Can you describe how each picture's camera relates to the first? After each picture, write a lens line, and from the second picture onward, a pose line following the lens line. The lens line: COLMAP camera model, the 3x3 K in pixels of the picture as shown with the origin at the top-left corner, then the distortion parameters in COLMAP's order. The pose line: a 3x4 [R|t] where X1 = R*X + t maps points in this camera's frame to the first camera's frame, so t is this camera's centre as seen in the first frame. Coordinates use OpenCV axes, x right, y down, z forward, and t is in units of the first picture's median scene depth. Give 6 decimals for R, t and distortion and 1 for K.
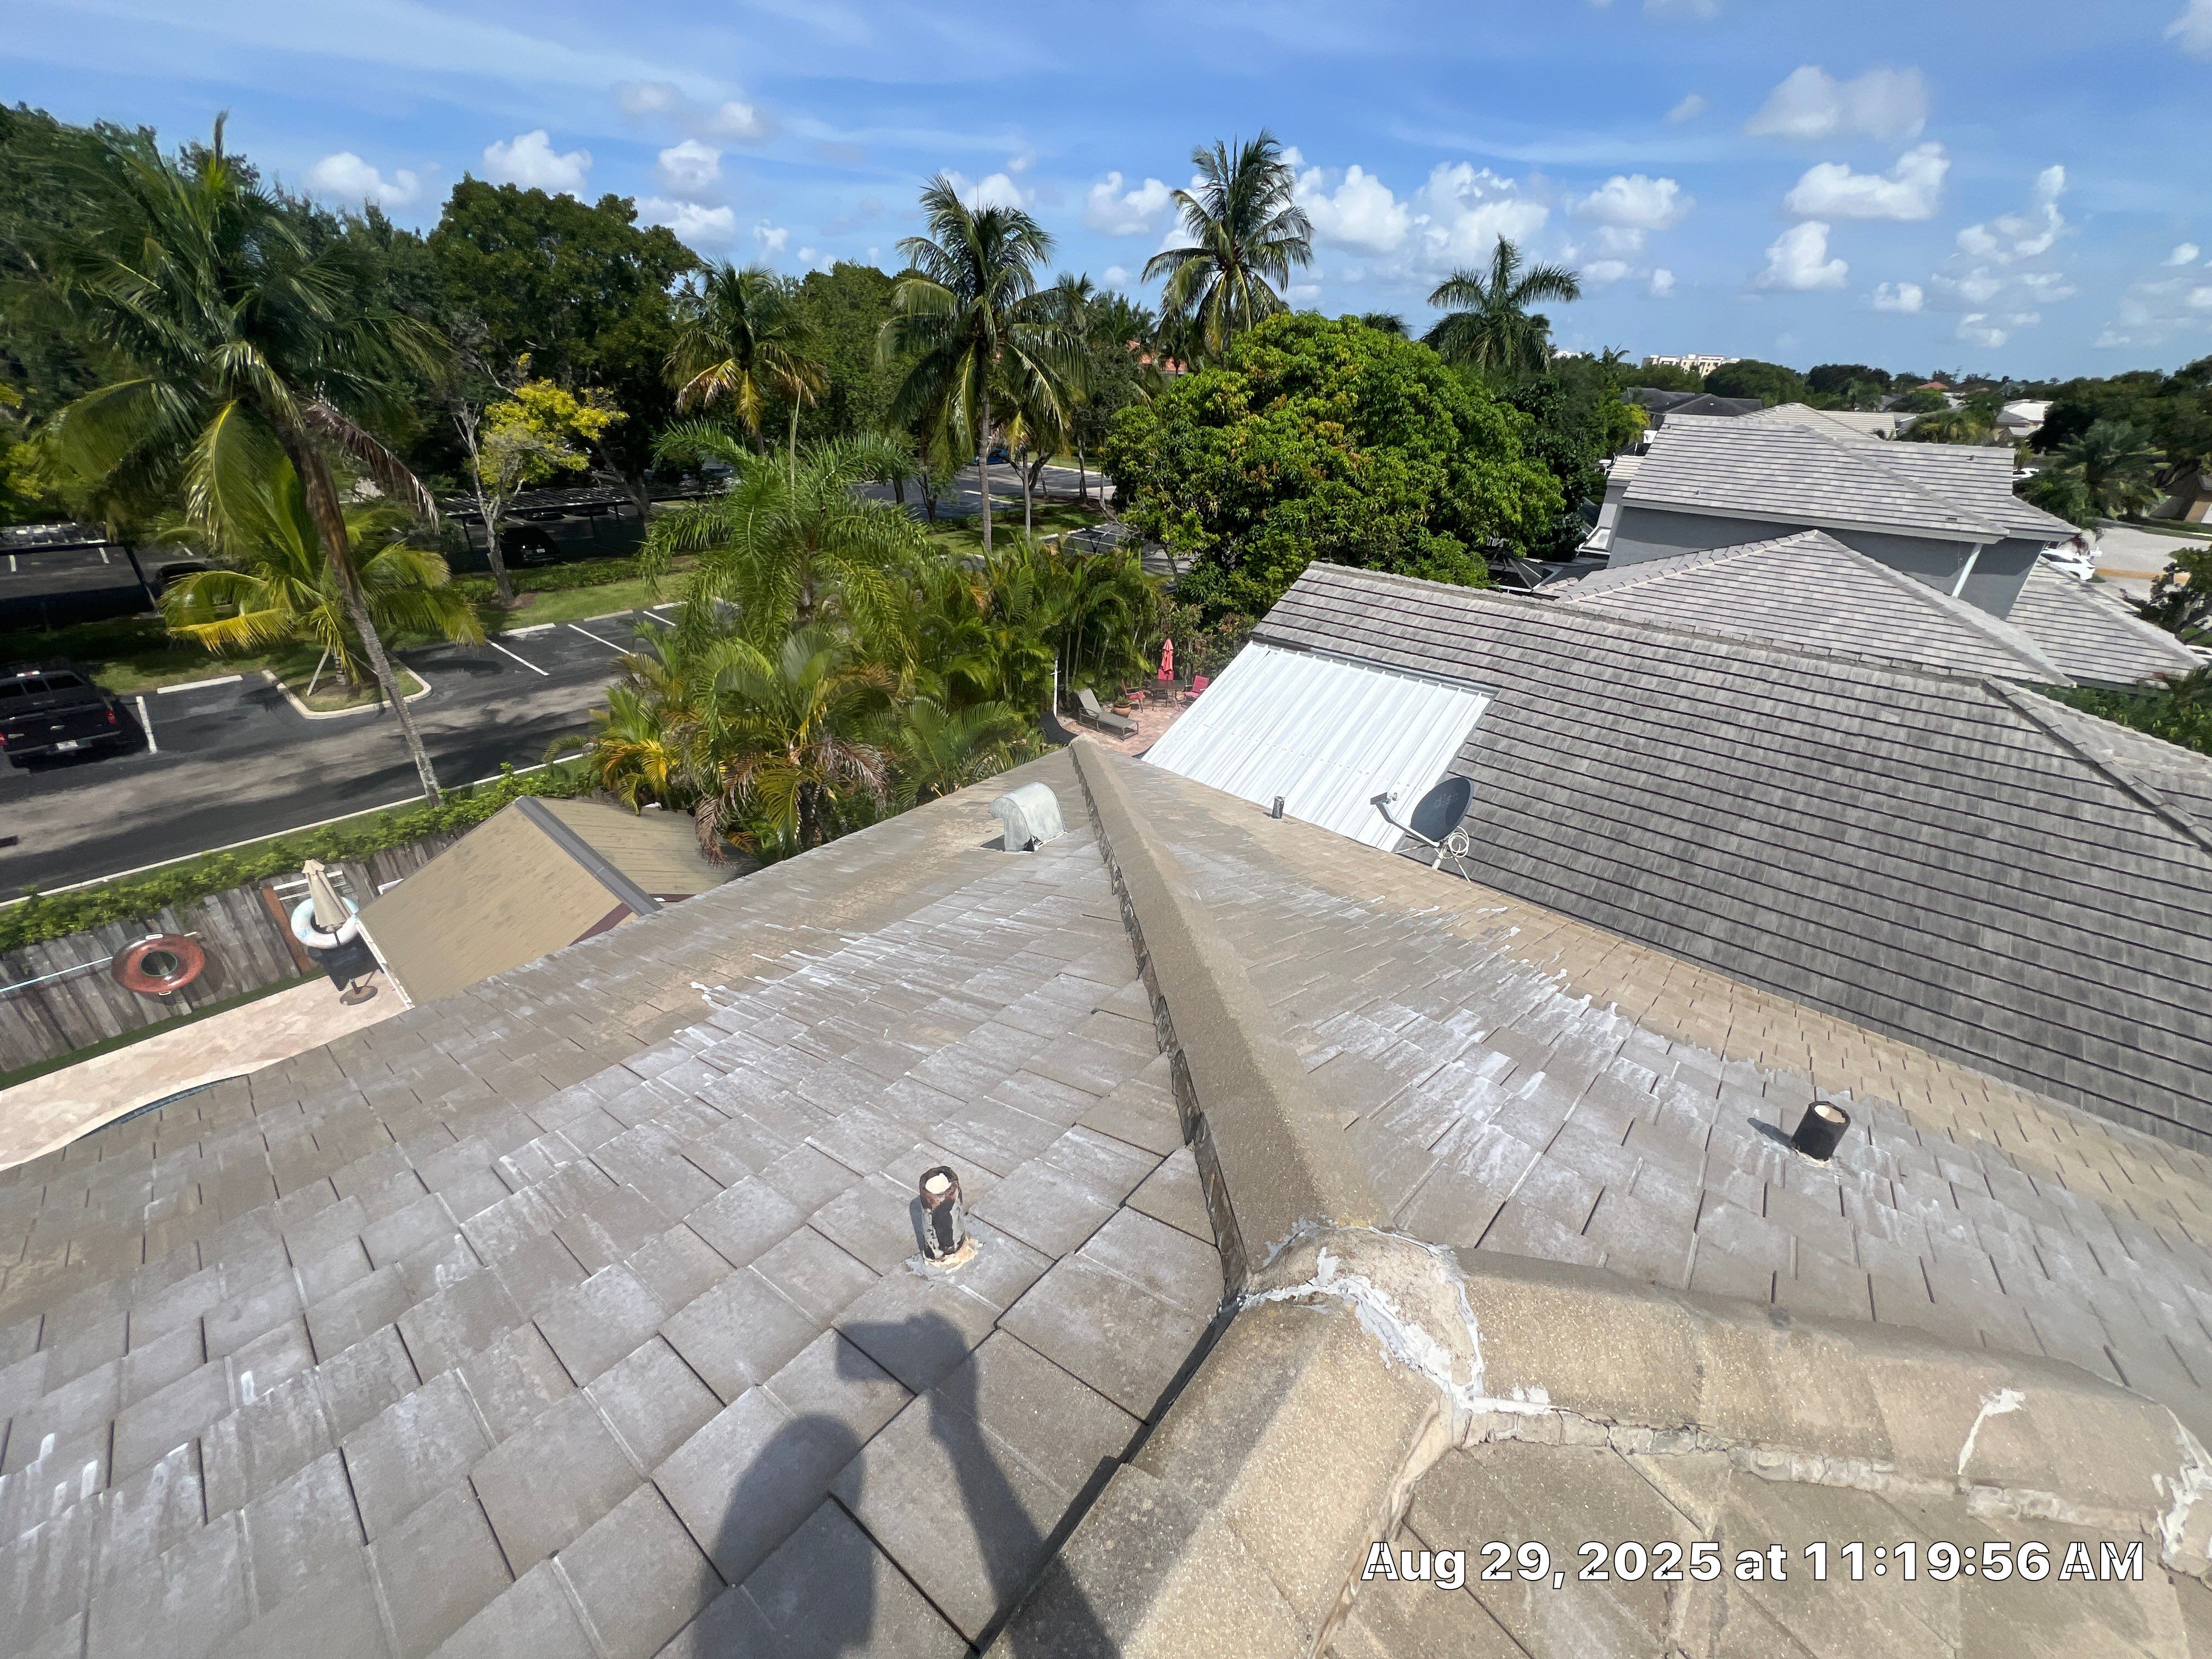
lens RADIAL K [[884.6, 0, 1102.4], [0, 884.6, 825.3], [0, 0, 1]] dist [-0.002814, 0.001035]
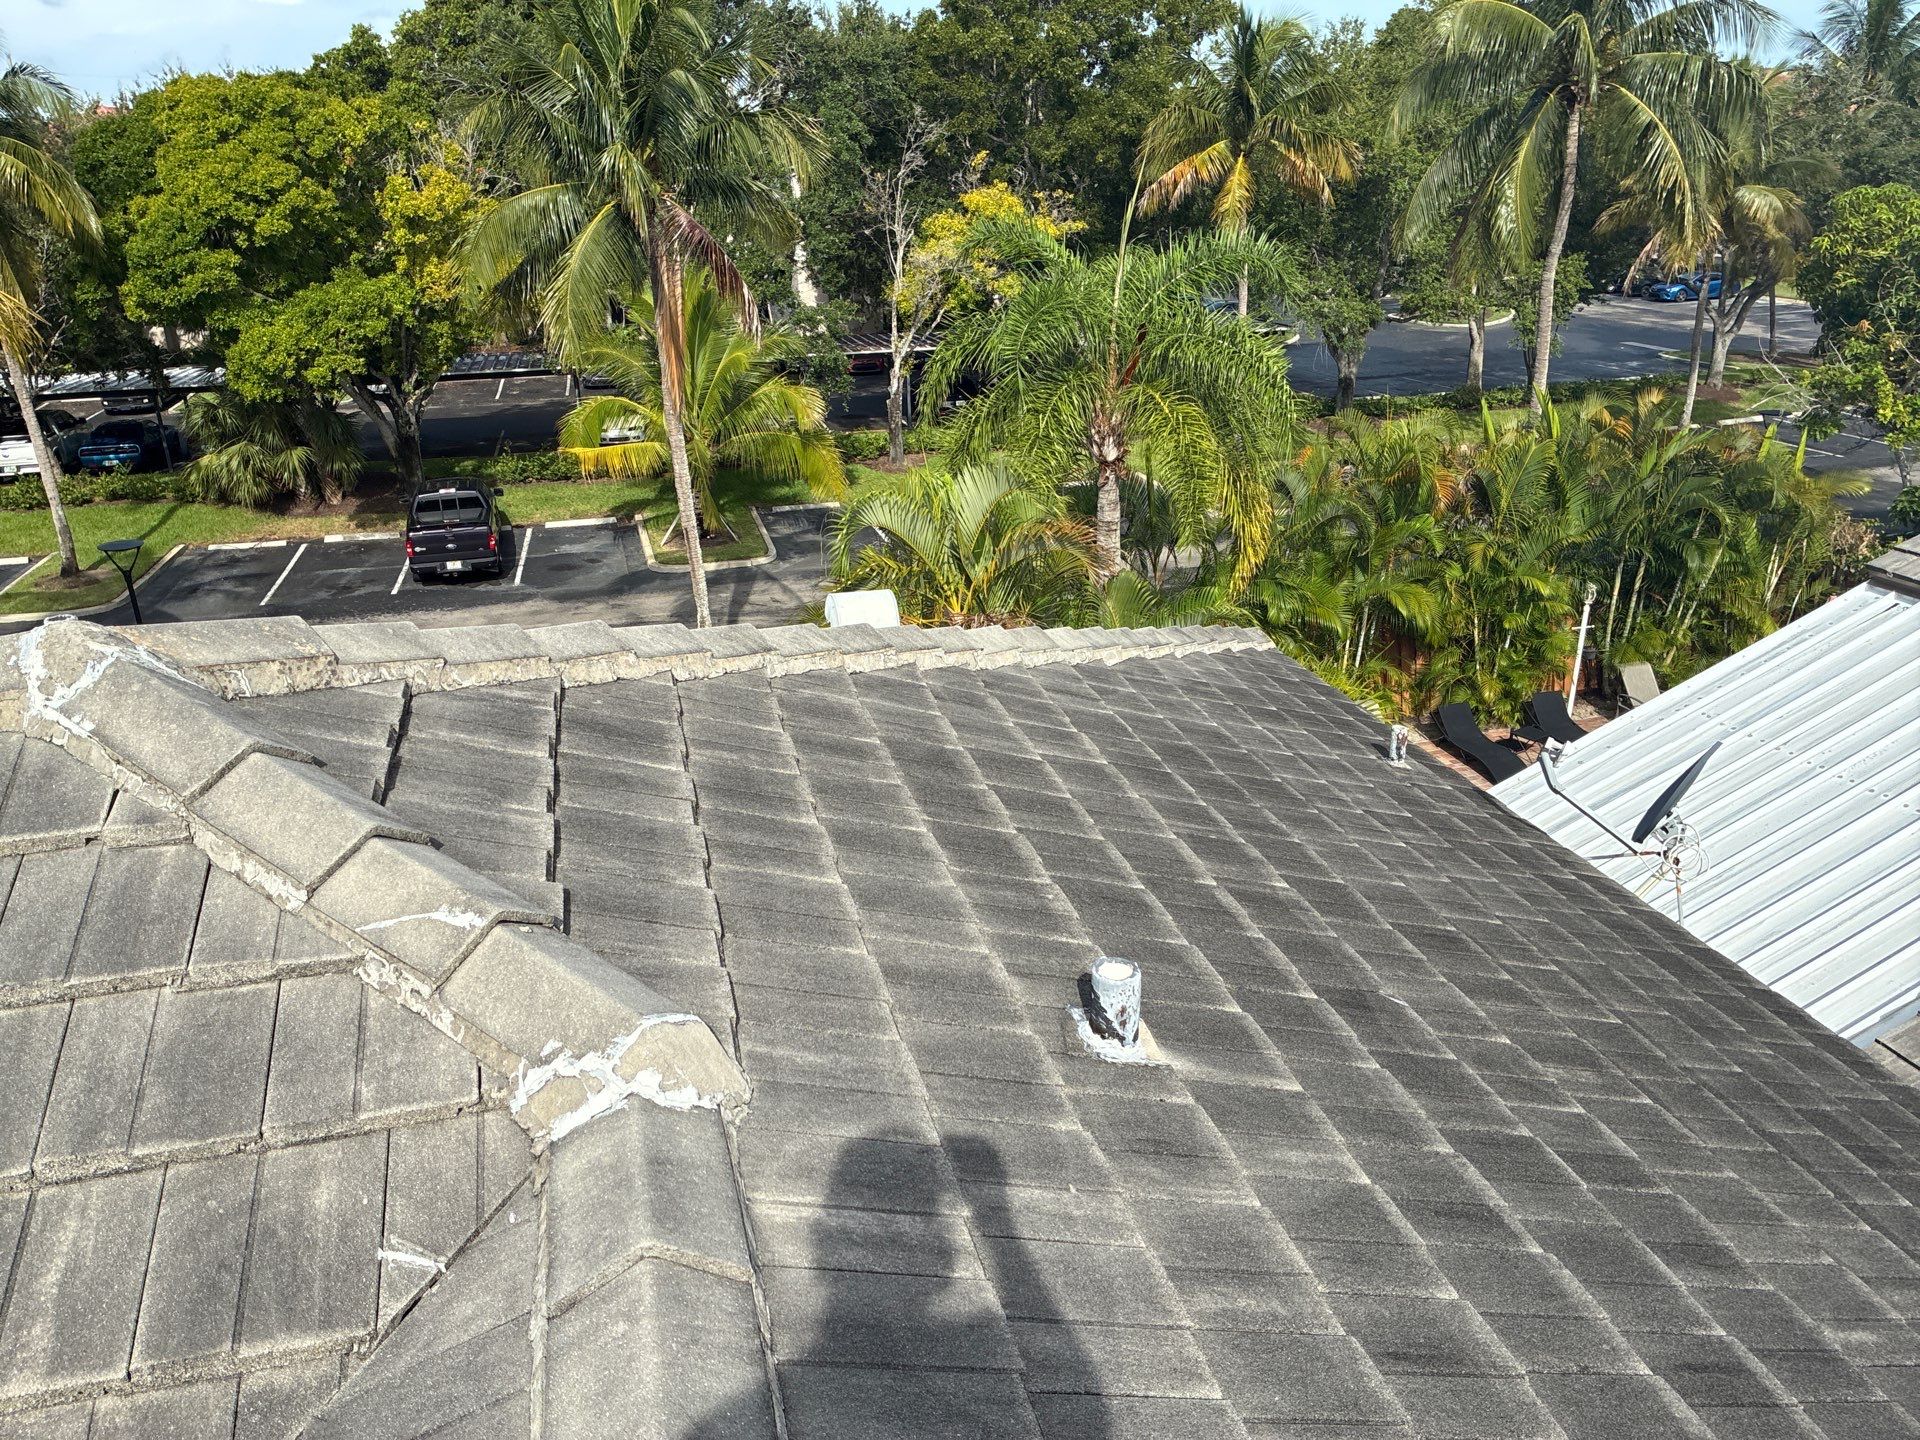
lens RADIAL K [[1444.7, 0, 934.8], [0, 1444.7, 737.1], [0, 0, 1]] dist [0.046233, -0.062152]
pose [[0.816803, 0.168406, -0.551790, 0.126182], [-0.222899, 0.974296, -0.032598, 0.021064], [0.532117, 0.149620, 0.833346, -0.006710]]
